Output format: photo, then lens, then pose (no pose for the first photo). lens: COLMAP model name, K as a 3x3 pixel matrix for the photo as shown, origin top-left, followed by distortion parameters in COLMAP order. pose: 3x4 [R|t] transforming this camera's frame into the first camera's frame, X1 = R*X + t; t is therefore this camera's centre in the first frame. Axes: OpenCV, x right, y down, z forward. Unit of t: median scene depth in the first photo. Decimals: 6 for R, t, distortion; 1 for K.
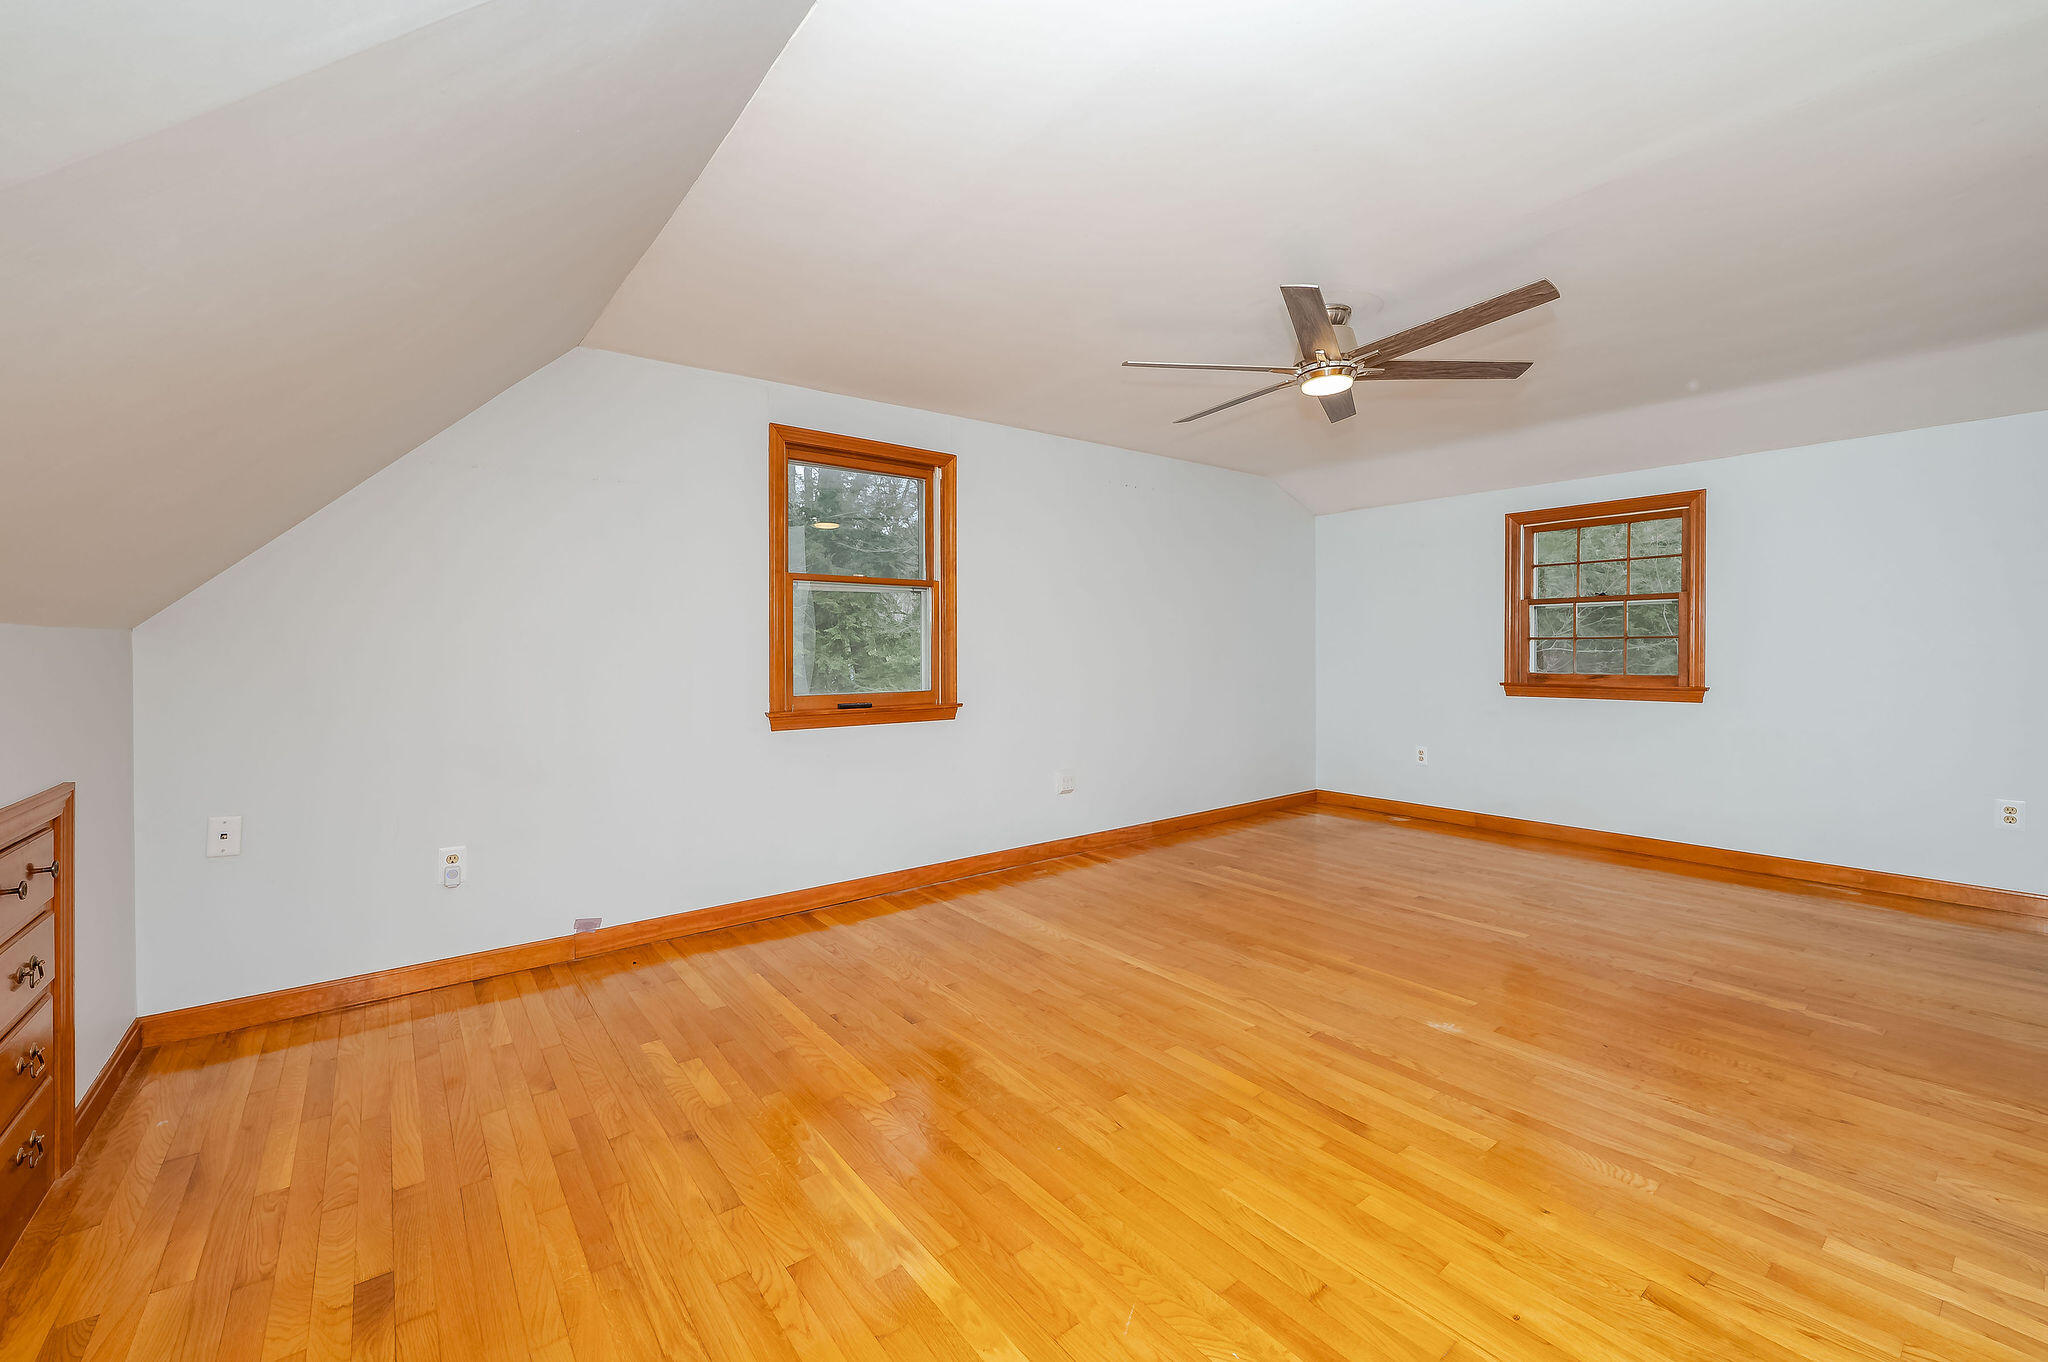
lens RADIAL K [[822.9, 0, 1018.3], [0, 822.9, 661.6], [0, 0, 1]] dist [-0.000775, -0.000174]
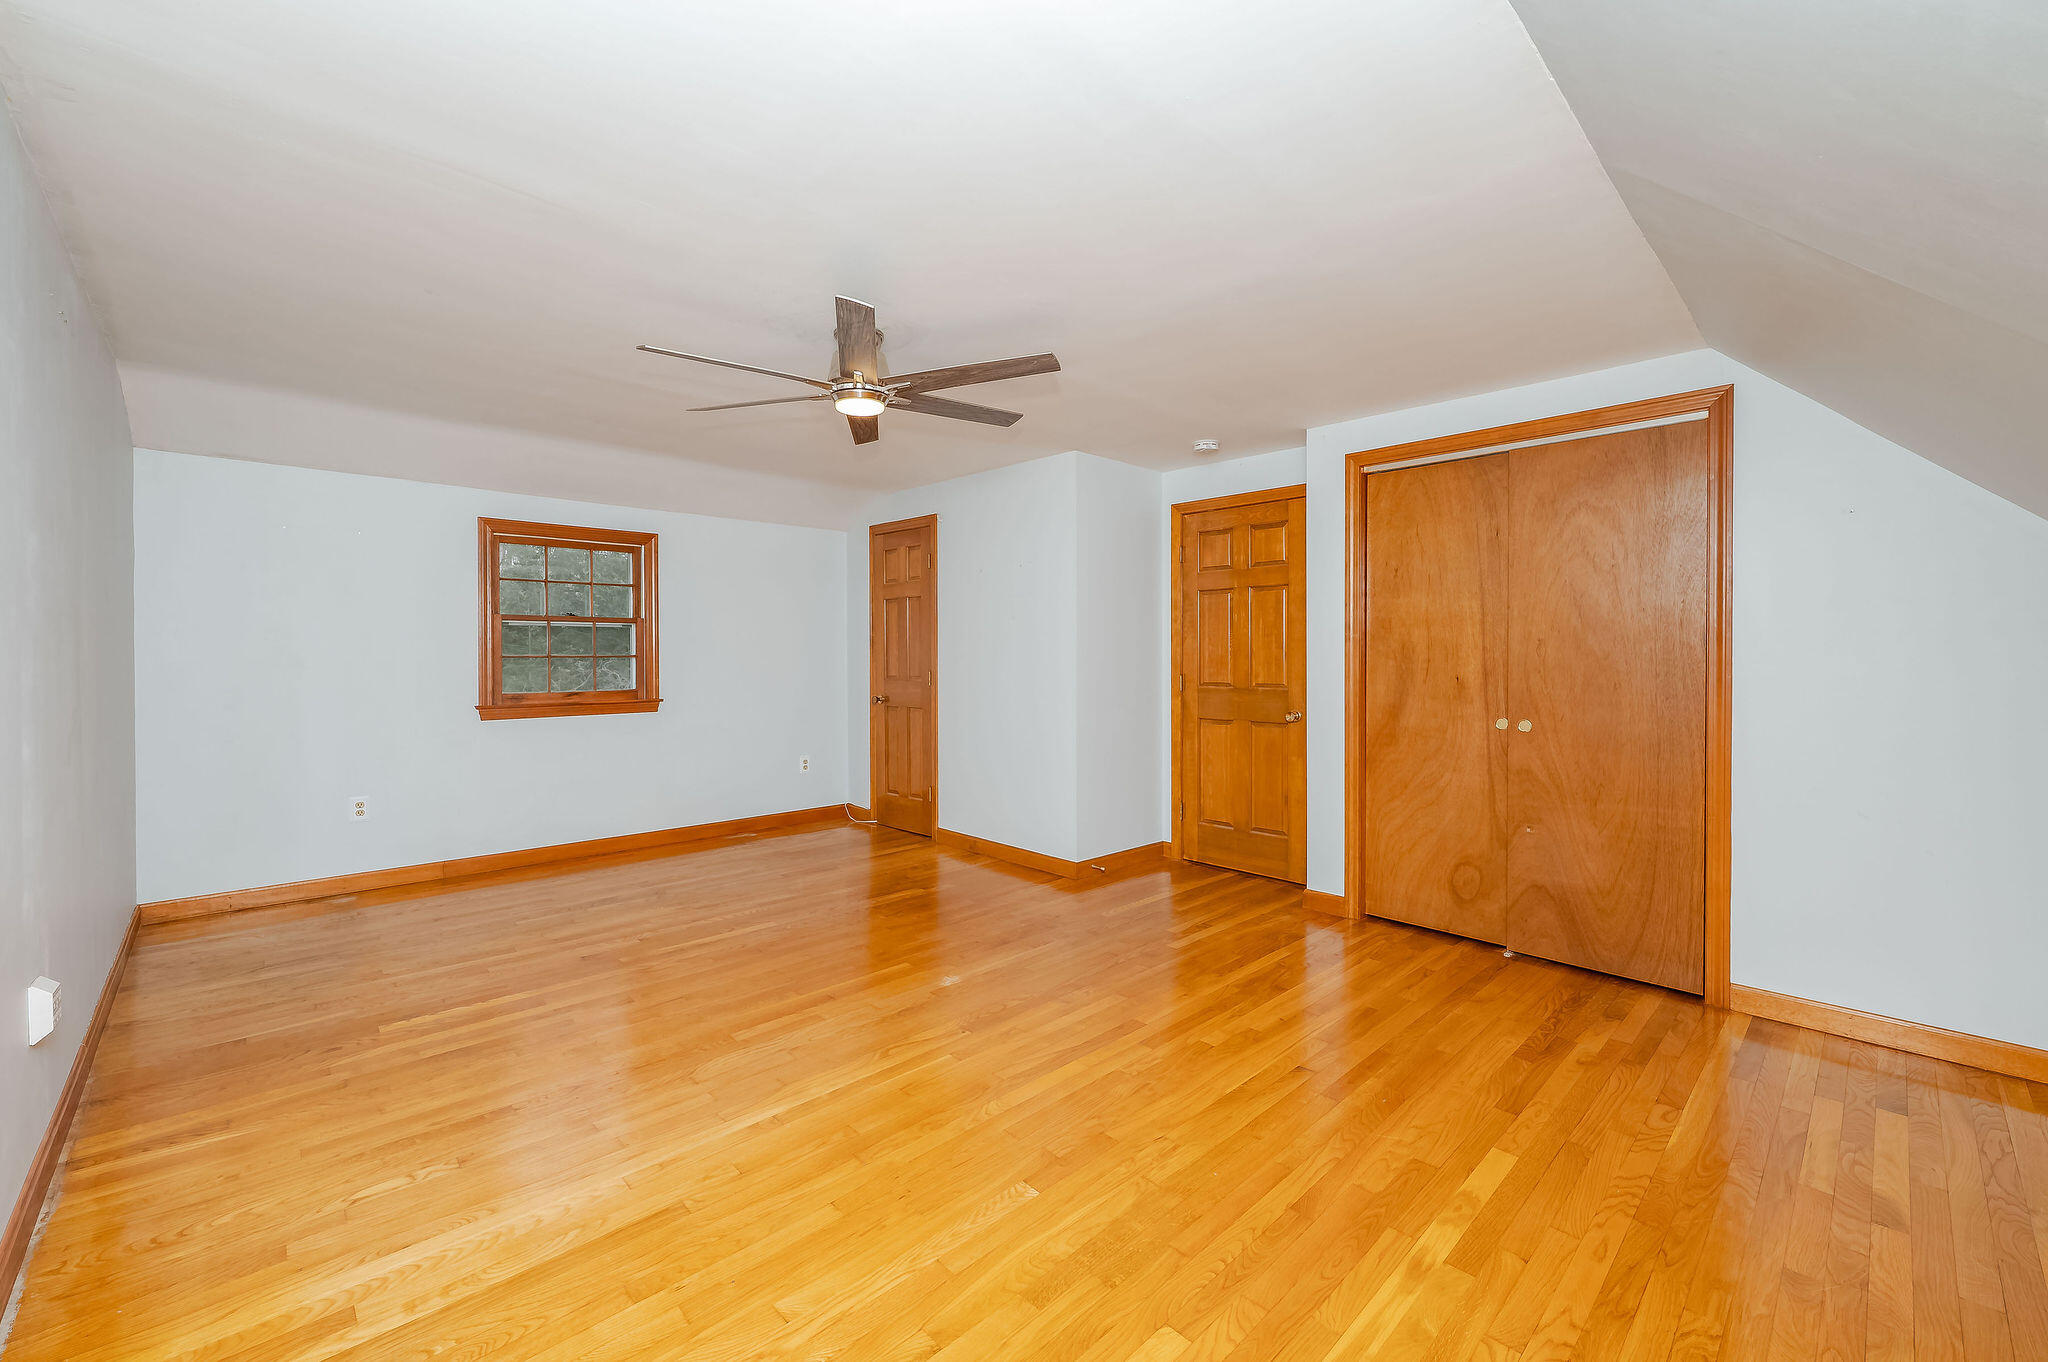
lens RADIAL K [[822.9, 0, 1018.3], [0, 822.9, 661.6], [0, 0, 1]] dist [-0.000775, -0.000174]
pose [[-0.094793, -0.003275, 0.995492, -0.492592], [0.017280, 0.999839, 0.004934, -0.023108], [-0.995347, 0.017669, -0.094721, 0.704133]]
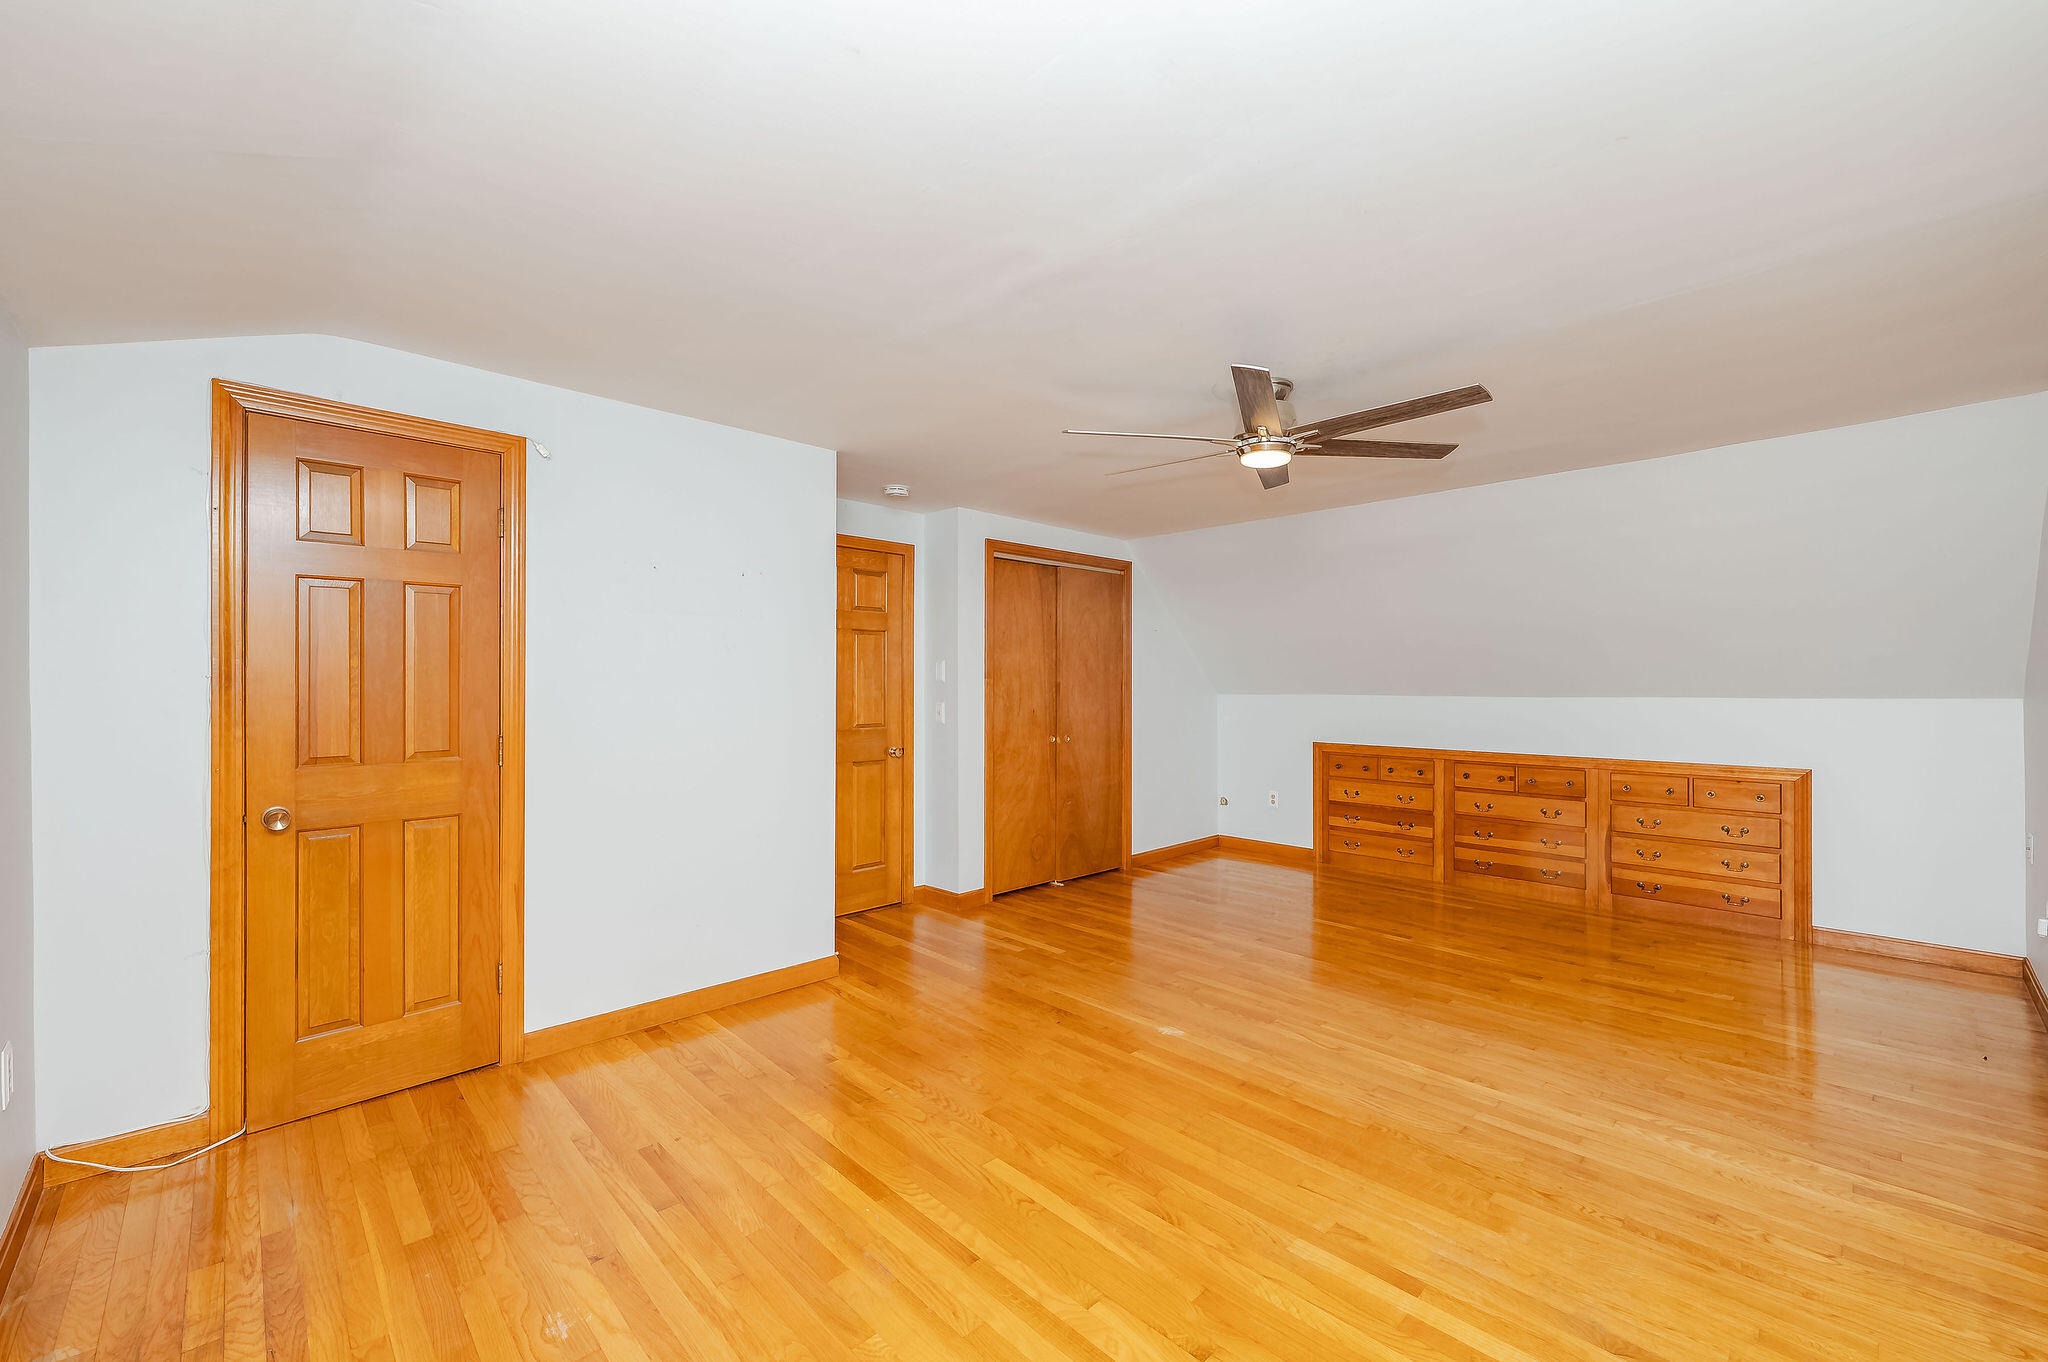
lens RADIAL K [[814.9, 0, 1024.0], [0, 814.9, 681.0], [0, 0, 1]] dist [-0.000588, 0.000068]
pose [[-0.995186, 0.004769, -0.097887, 0.594591], [0.003311, 0.999881, 0.015046, -0.064063], [0.097947, 0.014649, -0.995084, 1.518219]]
